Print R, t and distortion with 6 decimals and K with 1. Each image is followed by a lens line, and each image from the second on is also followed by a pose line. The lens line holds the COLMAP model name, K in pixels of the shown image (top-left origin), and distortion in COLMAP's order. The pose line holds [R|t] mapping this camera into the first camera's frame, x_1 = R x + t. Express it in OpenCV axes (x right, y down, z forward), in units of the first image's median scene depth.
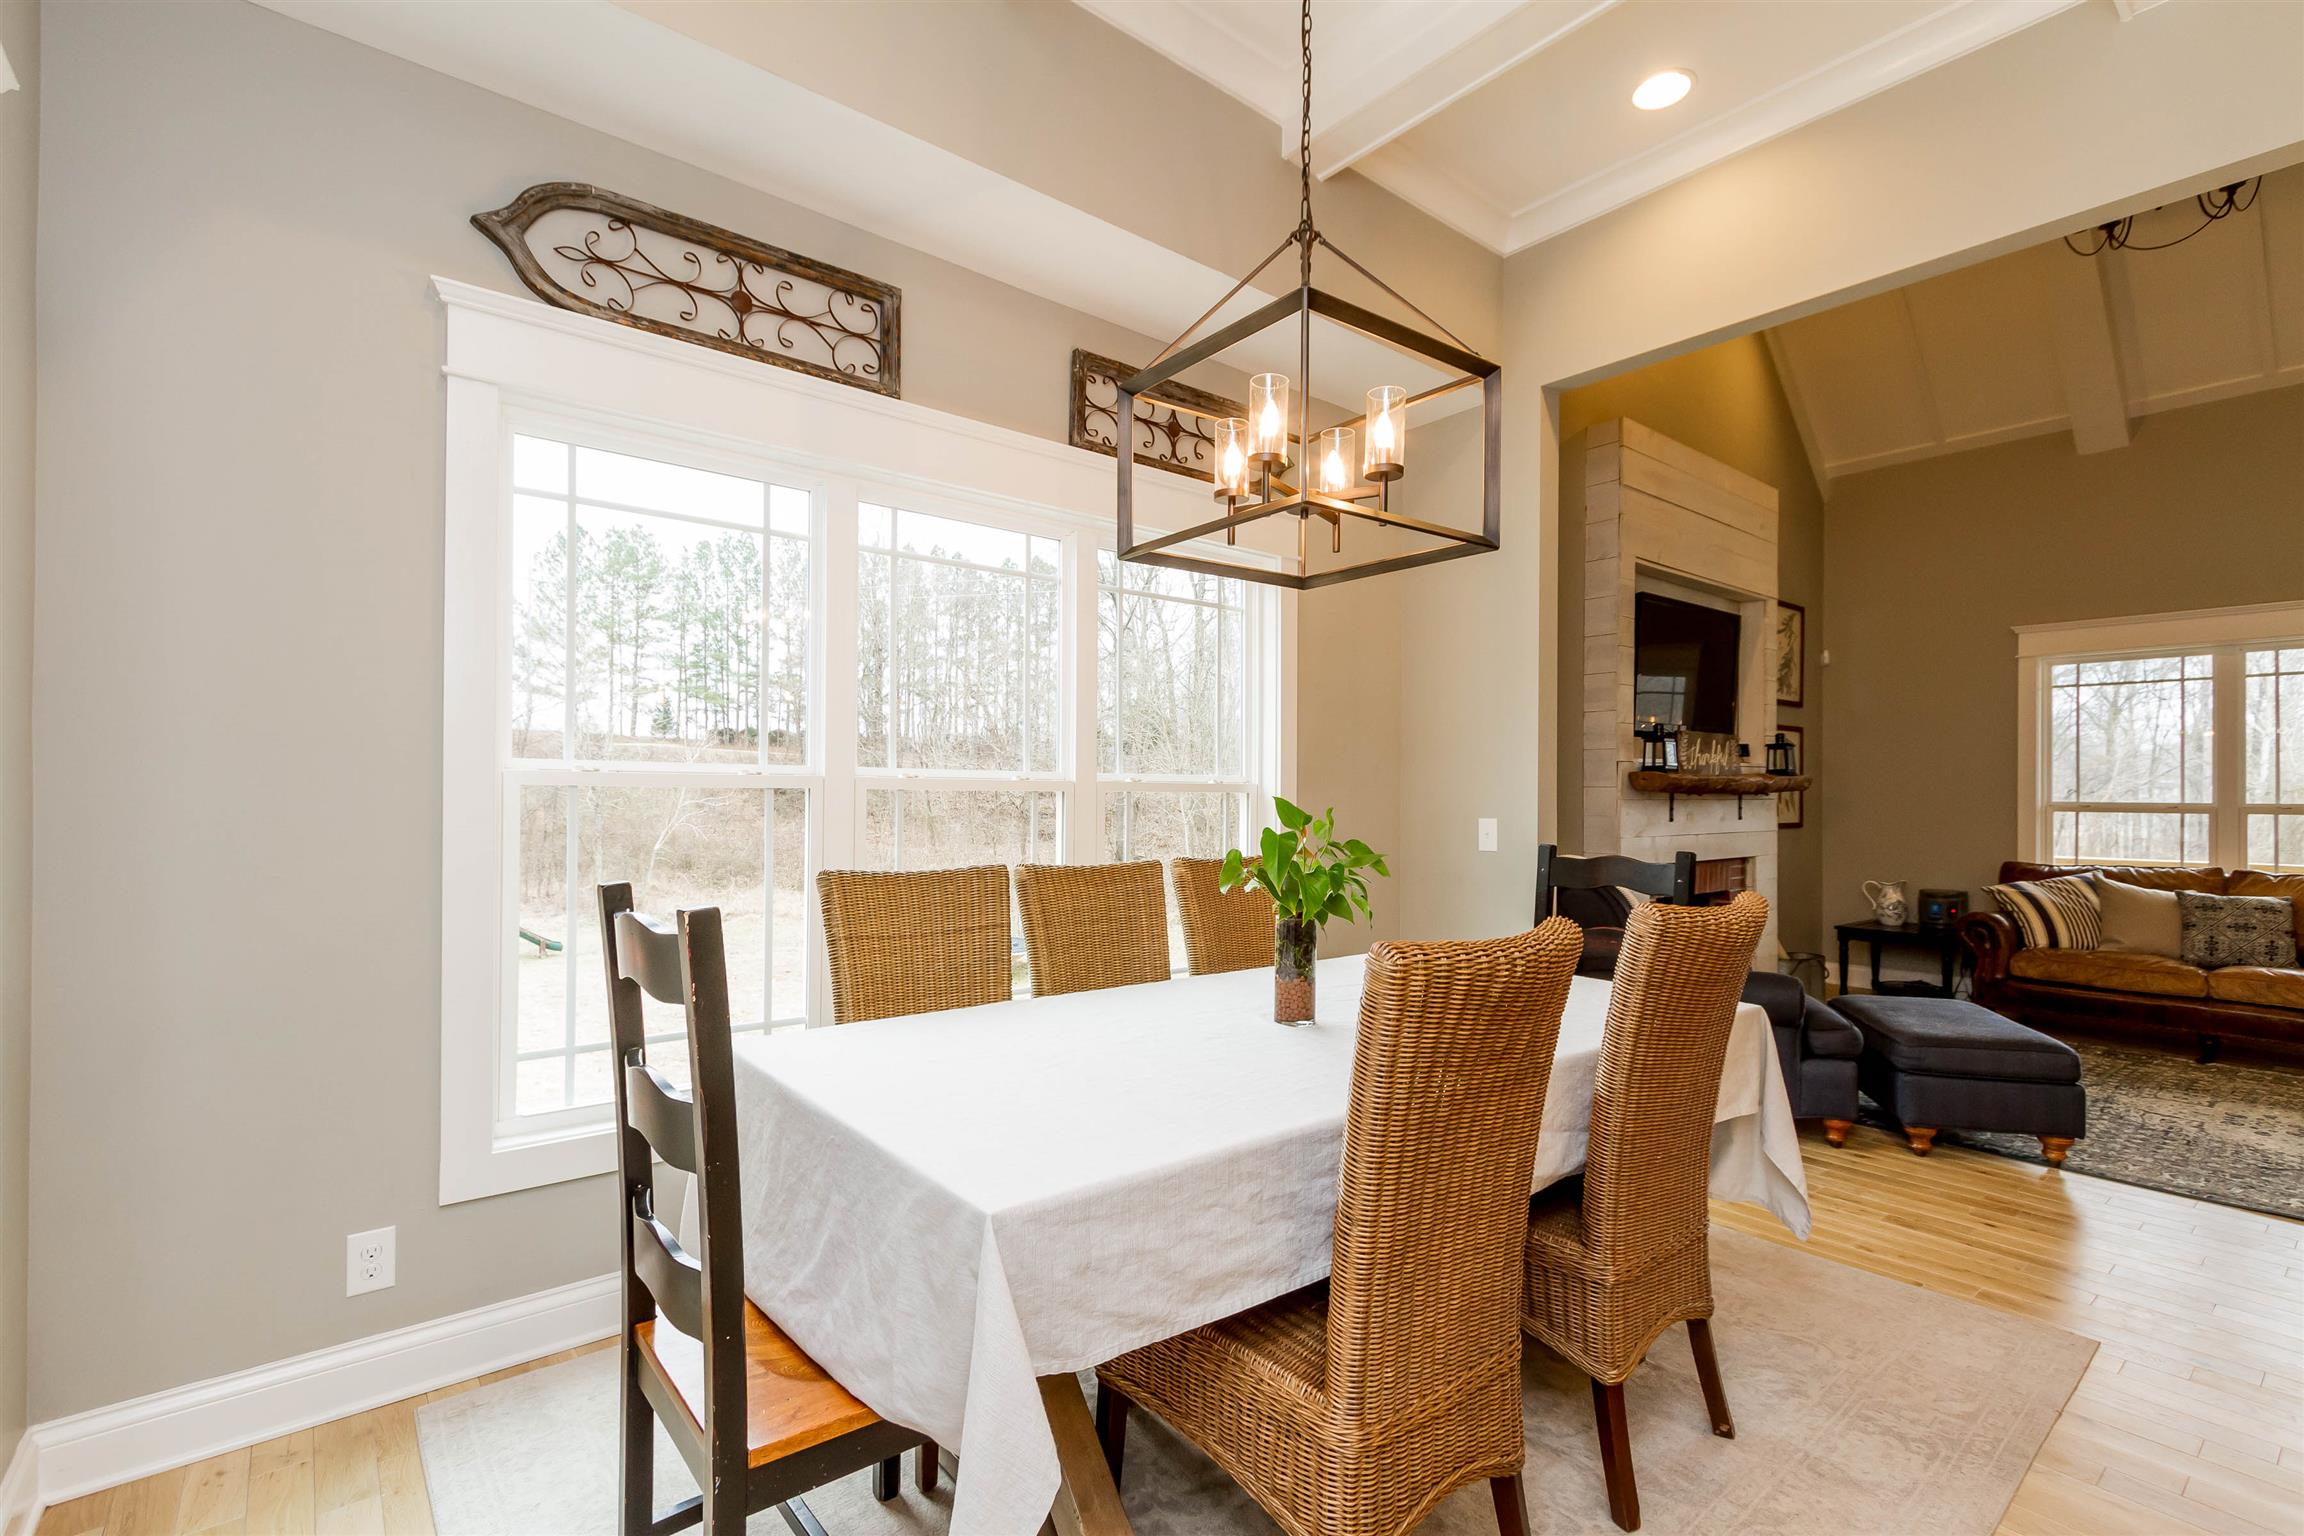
lens RADIAL K [[1057.4, 0, 1148.5], [0, 1057.4, 784.1], [0, 0, 1]] dist [0.002770, 0.000388]
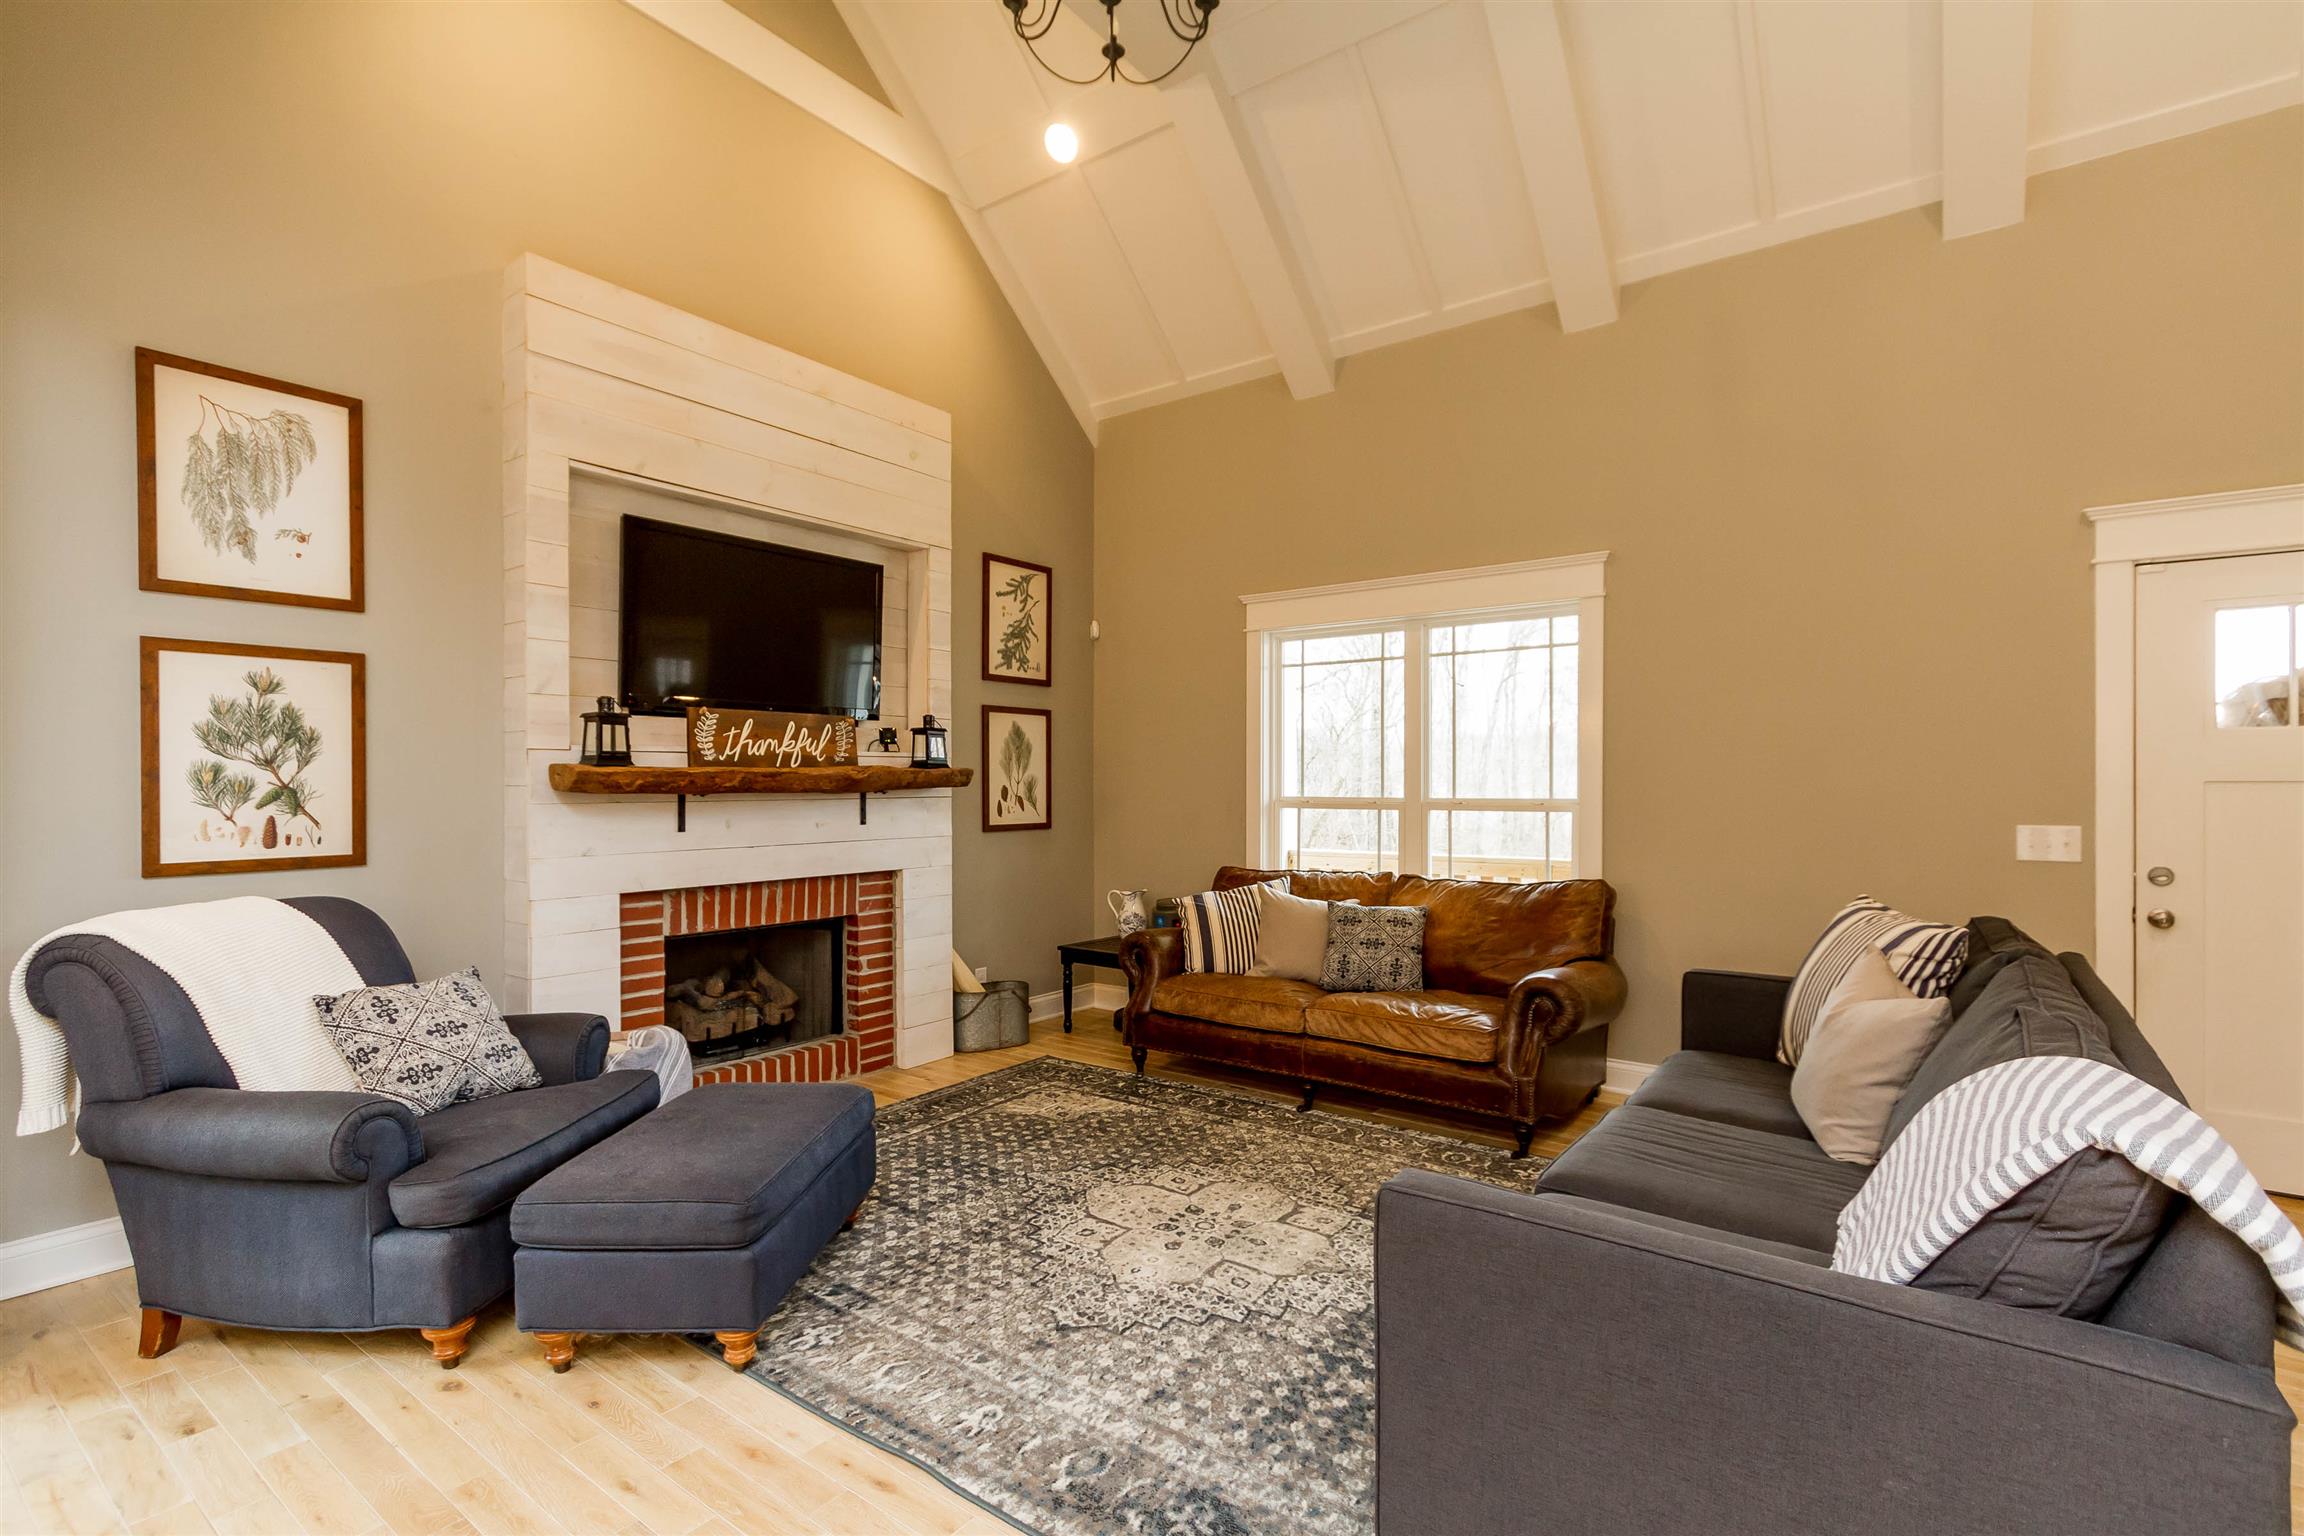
lens RADIAL K [[1057.4, 0, 1157.9], [0, 1057.4, 770.0], [0, 0, 1]] dist [0.002770, 0.000388]
pose [[0.969752, -0.002558, 0.244081, 0.574240], [0.003569, 0.999987, -0.003703, -0.002688], [-0.244068, 0.004462, 0.969748, 0.185755]]
